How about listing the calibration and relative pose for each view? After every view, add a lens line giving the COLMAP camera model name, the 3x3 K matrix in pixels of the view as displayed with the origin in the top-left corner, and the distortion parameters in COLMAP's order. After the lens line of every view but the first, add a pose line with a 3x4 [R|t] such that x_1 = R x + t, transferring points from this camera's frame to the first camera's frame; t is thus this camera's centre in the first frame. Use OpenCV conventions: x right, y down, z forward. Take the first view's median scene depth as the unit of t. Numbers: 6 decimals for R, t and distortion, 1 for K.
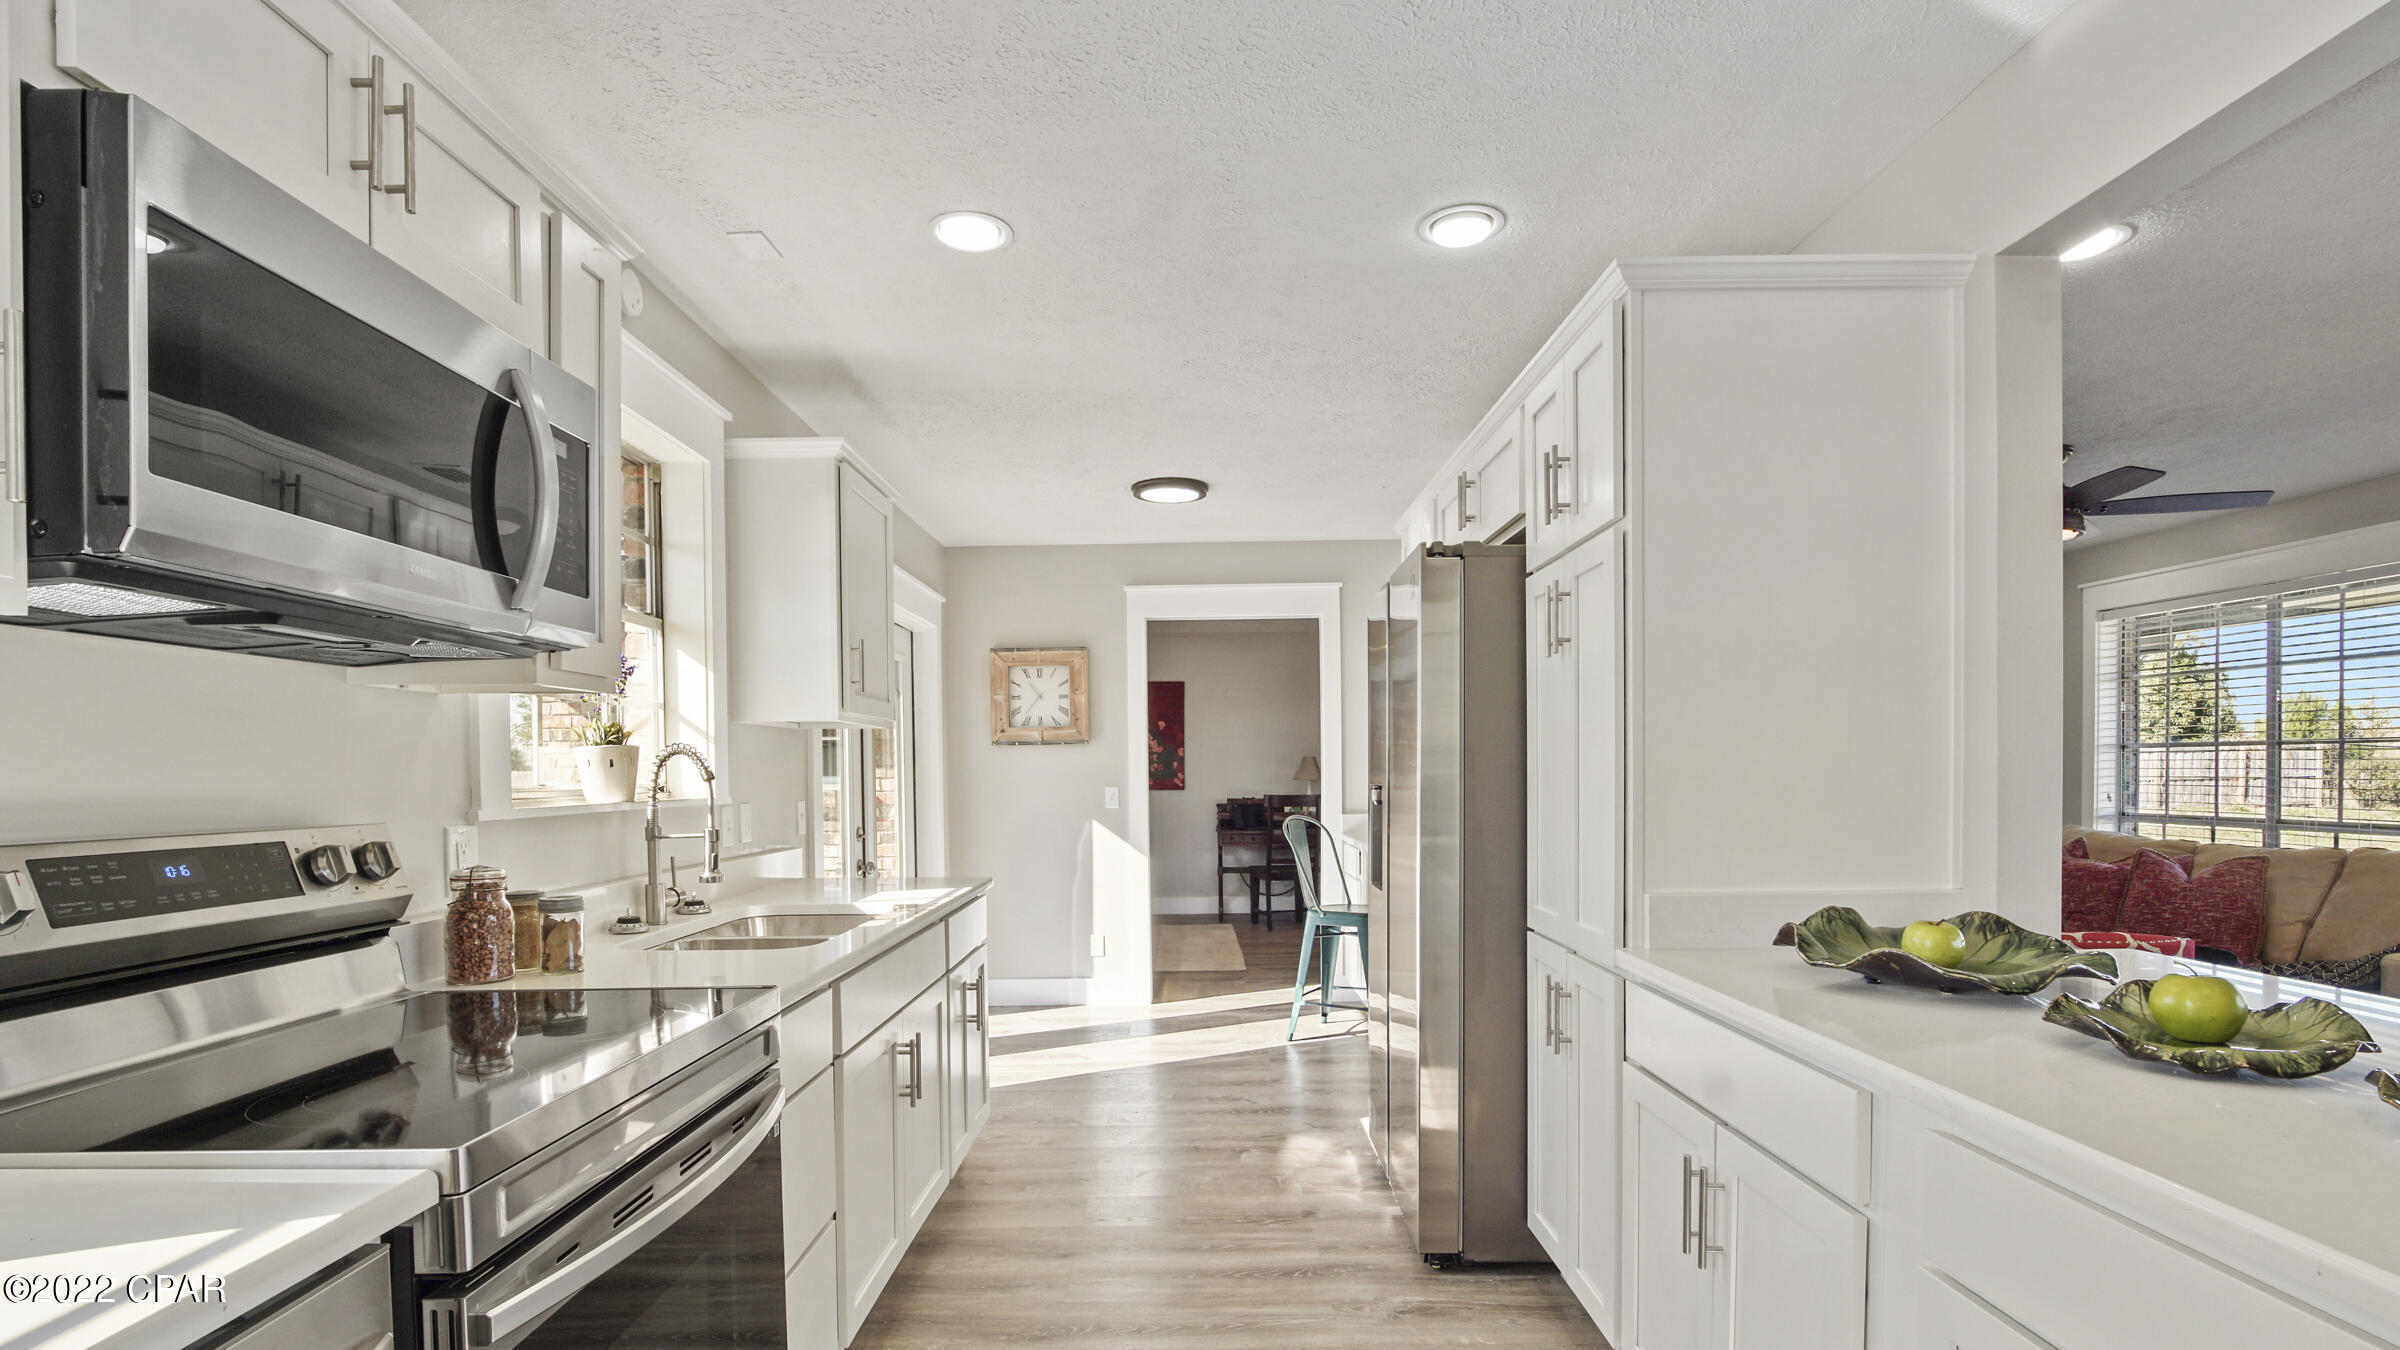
lens RADIAL K [[1121.7, 0, 1204.0], [0, 1121.7, 781.5], [0, 0, 1]] dist [-0.012213, 0.000283]
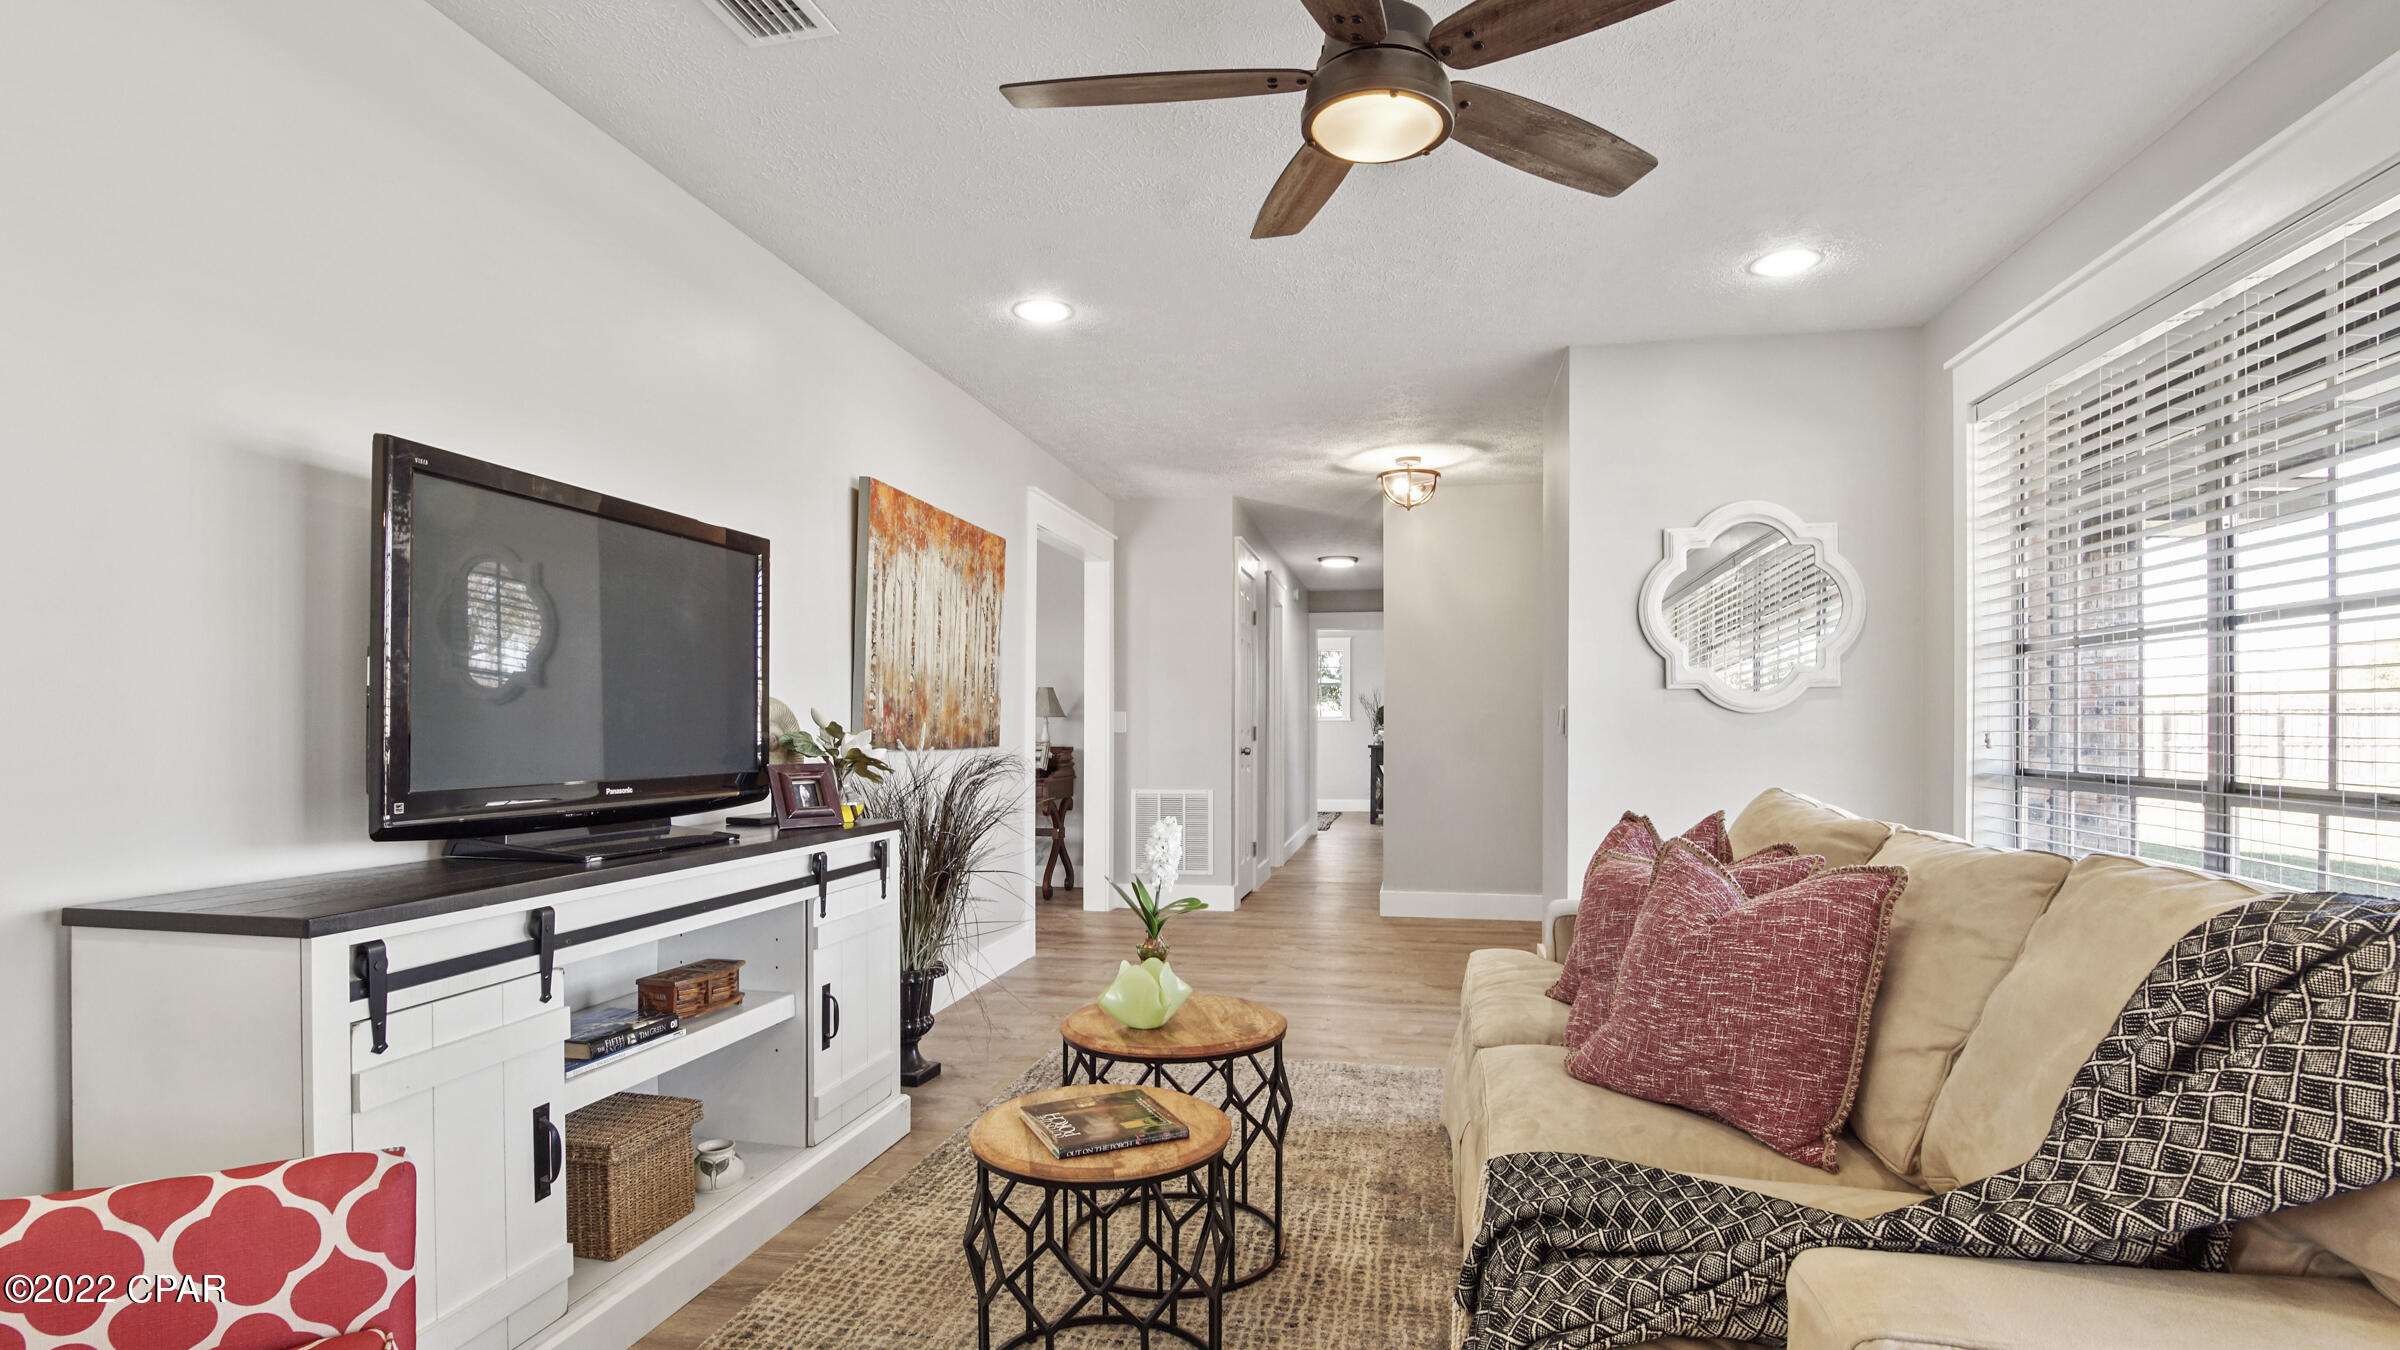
lens RADIAL K [[1105.1, 0, 1198.7], [0, 1105.1, 712.1], [0, 0, 1]] dist [-0.015026, 0.000356]
pose [[0.976509, 0.006556, -0.215375, 0.569178], [-0.011306, 0.999719, -0.020830, 0.016516], [0.215178, 0.022776, 0.976309, 0.404053]]
